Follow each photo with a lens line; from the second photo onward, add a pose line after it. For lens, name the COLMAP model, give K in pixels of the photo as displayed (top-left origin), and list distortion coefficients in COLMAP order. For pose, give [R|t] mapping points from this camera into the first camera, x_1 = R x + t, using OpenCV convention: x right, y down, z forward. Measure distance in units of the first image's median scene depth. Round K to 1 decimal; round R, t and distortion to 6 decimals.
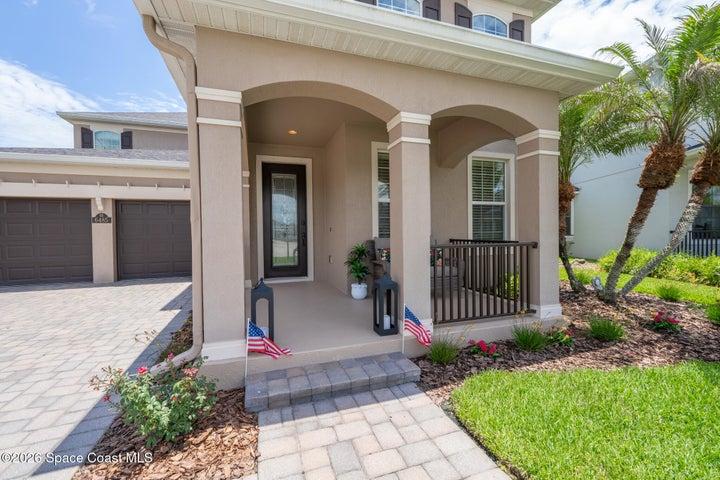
lens RADIAL K [[303.2, 0, 358.8], [0, 303.2, 238.8], [0, 0, 1]] dist [0.001867, -0.000130]
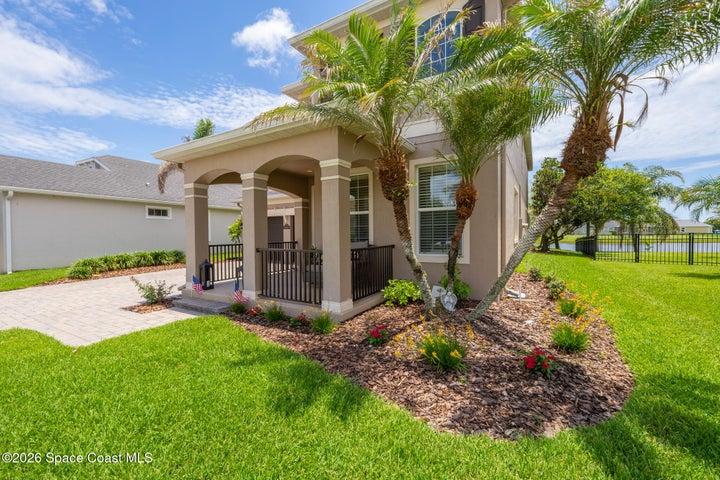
lens RADIAL K [[303.2, 0, 358.8], [0, 303.2, 238.8], [0, 0, 1]] dist [0.001867, -0.000130]
pose [[0.655113, 0.019192, -0.755287, 1.010481], [-0.012318, 0.999816, 0.014722, -0.032577], [0.755431, -0.000340, 0.655229, 0.158801]]
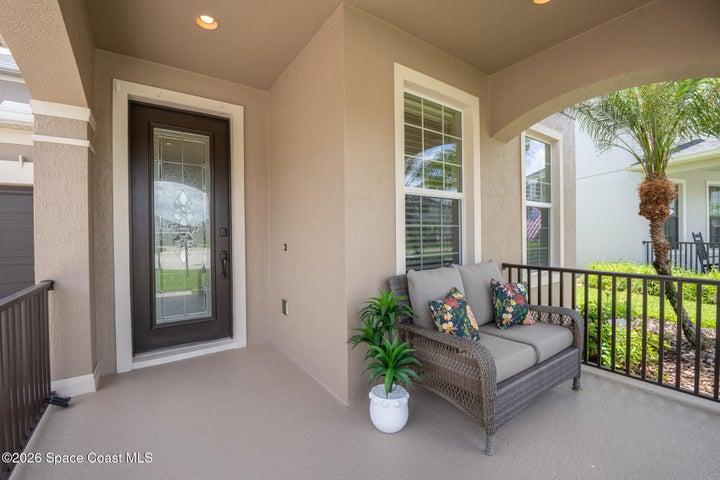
lens RADIAL K [[308.2, 0, 356.5], [0, 308.2, 238.4], [0, 0, 1]] dist [-0.001248, -0.000167]
pose [[0.961543, 0.001655, 0.274649, -0.121518], [0.000548, 0.999968, -0.007944, -0.041238], [-0.274654, 0.007789, 0.961512, 0.481267]]
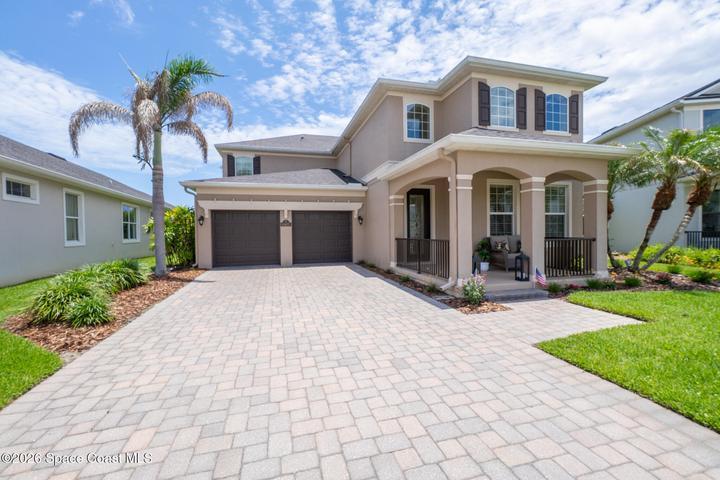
lens RADIAL K [[303.2, 0, 358.8], [0, 303.2, 238.8], [0, 0, 1]] dist [0.001867, -0.000130]
pose [[0.998086, 0.001474, -0.061818, -0.476738], [-0.001339, 0.999997, 0.002227, 0.008025], [0.061821, -0.002140, 0.998085, -0.611046]]
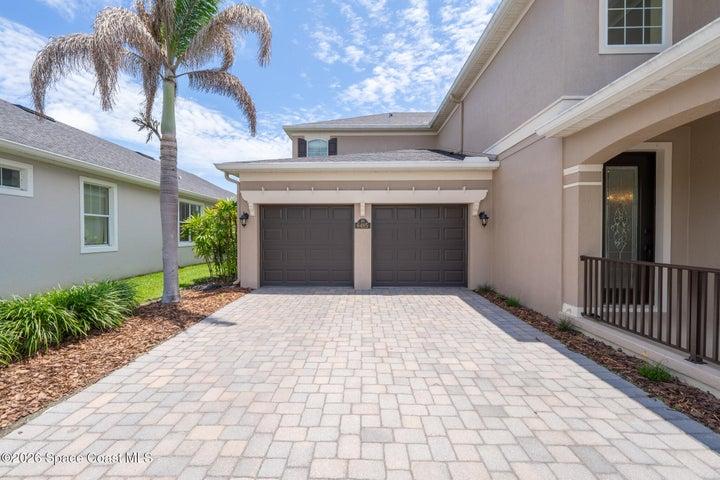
lens RADIAL K [[312.1, 0, 356.9], [0, 312.1, 236.0], [0, 0, 1]] dist [0.007731, 0.000370]
pose [[0.938435, 0.015726, -0.345099, -0.631694], [-0.018902, 0.999804, -0.005842, -0.026197], [0.344939, 0.012006, 0.938548, 0.050257]]
